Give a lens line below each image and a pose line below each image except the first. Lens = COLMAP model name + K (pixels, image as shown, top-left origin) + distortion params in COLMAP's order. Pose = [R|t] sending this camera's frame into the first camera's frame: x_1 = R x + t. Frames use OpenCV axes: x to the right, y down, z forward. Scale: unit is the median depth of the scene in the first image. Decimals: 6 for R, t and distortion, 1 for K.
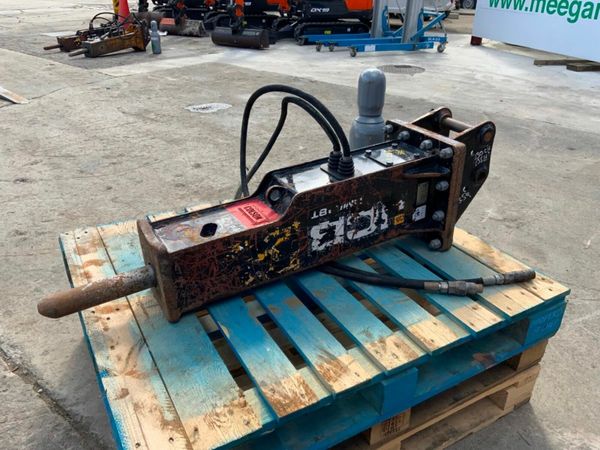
lens RADIAL K [[498.4, 0, 299.0], [0, 498.4, 224.1], [0, 0, 1]] dist [0.057051, -0.114998]
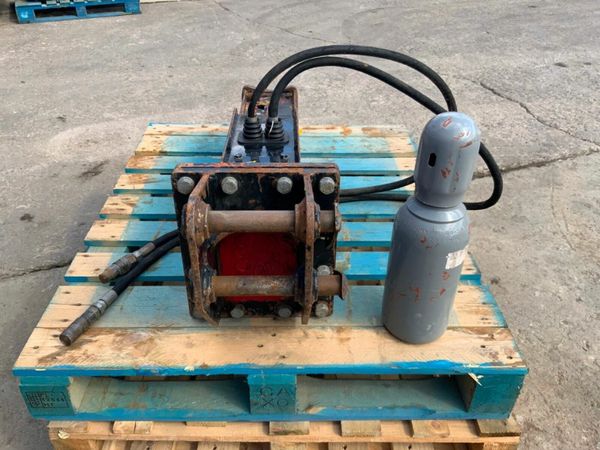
lens RADIAL K [[498.4, 0, 299.7], [0, 498.4, 223.8], [0, 0, 1]] dist [0.057051, -0.114998]
pose [[-0.477629, 0.473313, -0.740166, 0.706911], [-0.426903, 0.611297, 0.666386, -0.572314], [0.767870, 0.634264, -0.089914, 1.139628]]
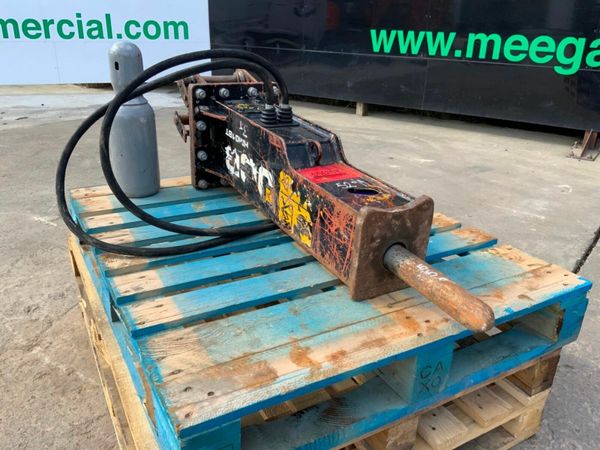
lens RADIAL K [[498.4, 0, 300.8], [0, 498.4, 227.5], [0, 0, 1]] dist [0.057051, -0.114998]
pose [[-0.000291, -0.404062, 0.914732, -0.869359], [0.430387, 0.825627, 0.364839, -0.263056], [-0.902645, 0.393794, 0.173663, 0.808318]]
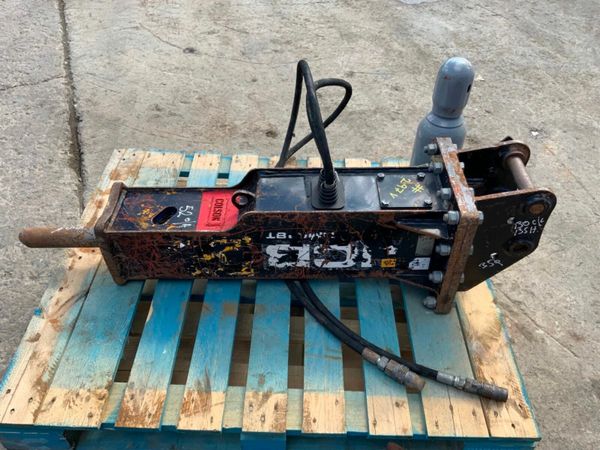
lens RADIAL K [[498.4, 0, 299.3], [0, 498.4, 222.4], [0, 0, 1]] dist [0.057051, -0.114998]
pose [[0.860561, 0.360022, -0.360304, 0.348152], [-0.253361, 0.916229, 0.310376, -0.295926], [0.441863, -0.175811, 0.879686, 0.194493]]
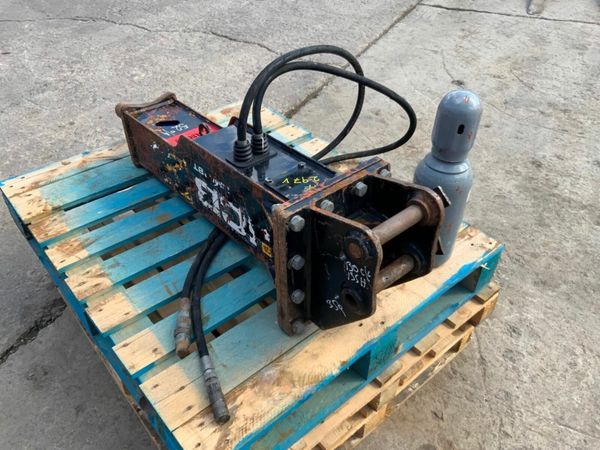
lens RADIAL K [[498.4, 0, 301.9], [0, 498.4, 225.2], [0, 0, 1]] dist [0.057051, -0.114998]
pose [[0.196807, 0.619173, -0.760192, 0.793957], [-0.475531, 0.738335, 0.478259, -0.448683], [0.857401, 0.267371, 0.439745, 0.676151]]
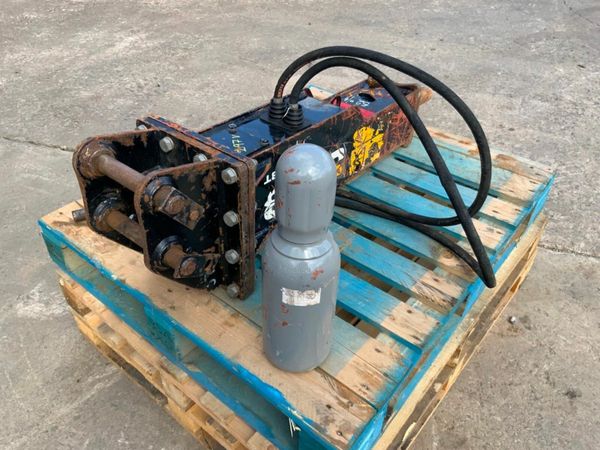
lens RADIAL K [[498.4, 0, 303.7], [0, 498.4, 224.8], [0, 0, 1]] dist [0.057051, -0.114998]
pose [[-0.929223, 0.198323, -0.311790, 0.340481], [-0.205956, 0.422591, 0.882609, -0.756439], [0.306802, 0.884355, -0.351836, 1.384260]]
